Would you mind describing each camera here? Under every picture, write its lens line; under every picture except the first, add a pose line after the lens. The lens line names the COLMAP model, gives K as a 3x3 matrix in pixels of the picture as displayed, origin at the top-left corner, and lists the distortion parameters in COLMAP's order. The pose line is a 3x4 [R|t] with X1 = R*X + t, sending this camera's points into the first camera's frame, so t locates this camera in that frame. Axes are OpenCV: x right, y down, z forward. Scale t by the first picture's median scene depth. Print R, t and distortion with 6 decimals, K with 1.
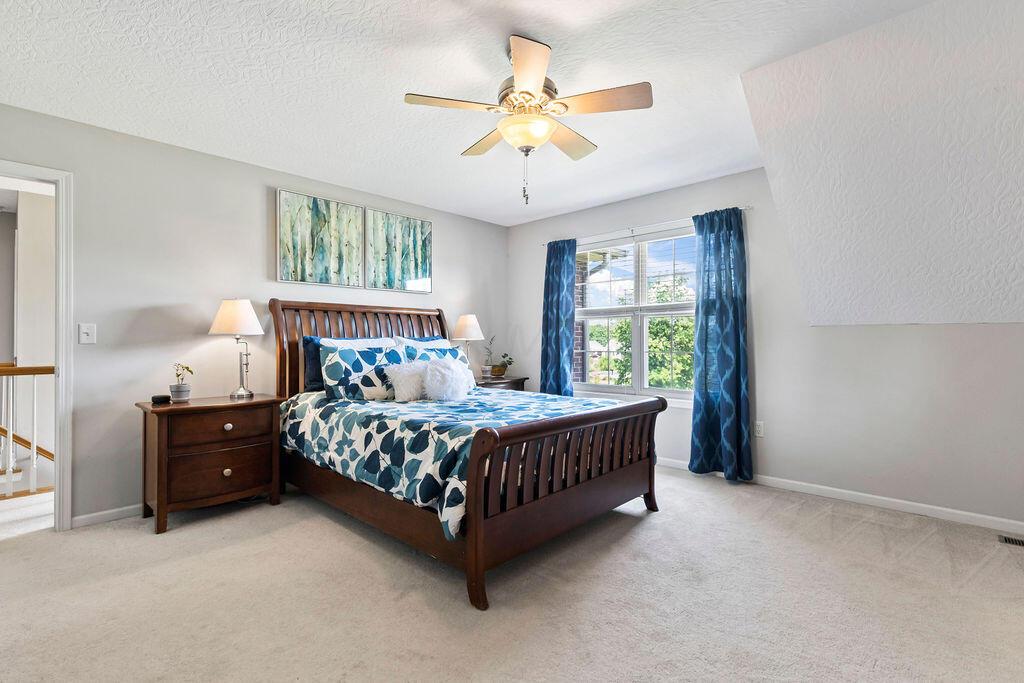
lens RADIAL K [[491.2, 0, 512.0], [0, 491.2, 341.5], [0, 0, 1]] dist [-0.024978, -0.000012]
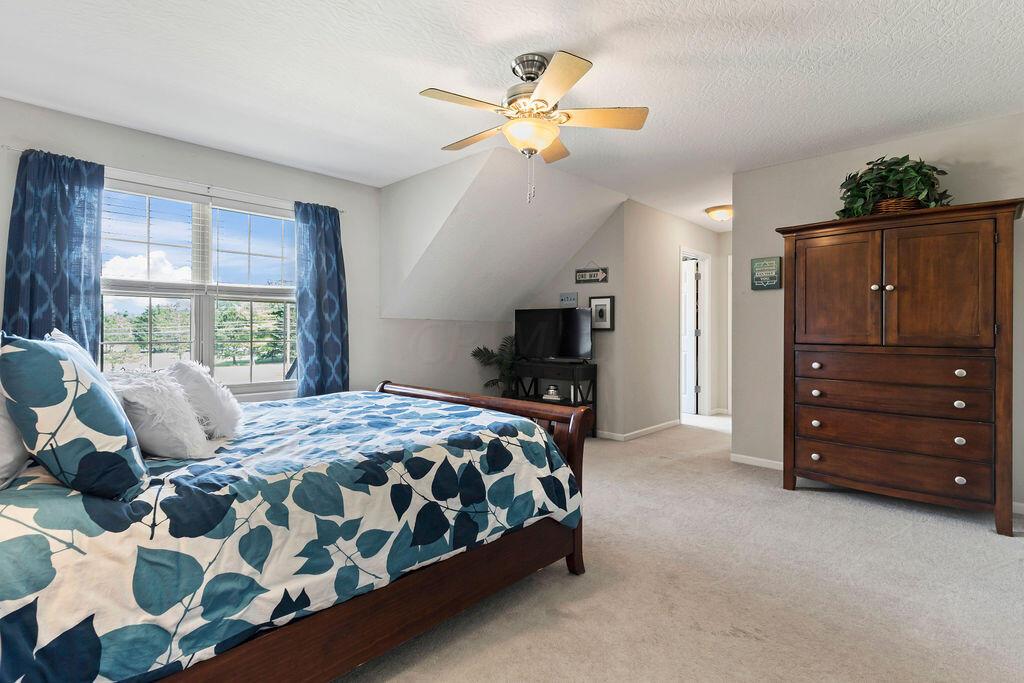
lens RADIAL K [[470.5, 0, 507.0], [0, 470.5, 333.8], [0, 0, 1]] dist [0.002949, 0.000222]
pose [[0.014105, 0.000719, 0.999900, -0.872757], [-0.004021, 0.999992, -0.000662, 0.006750], [-0.999892, -0.004011, 0.014108, 0.892326]]
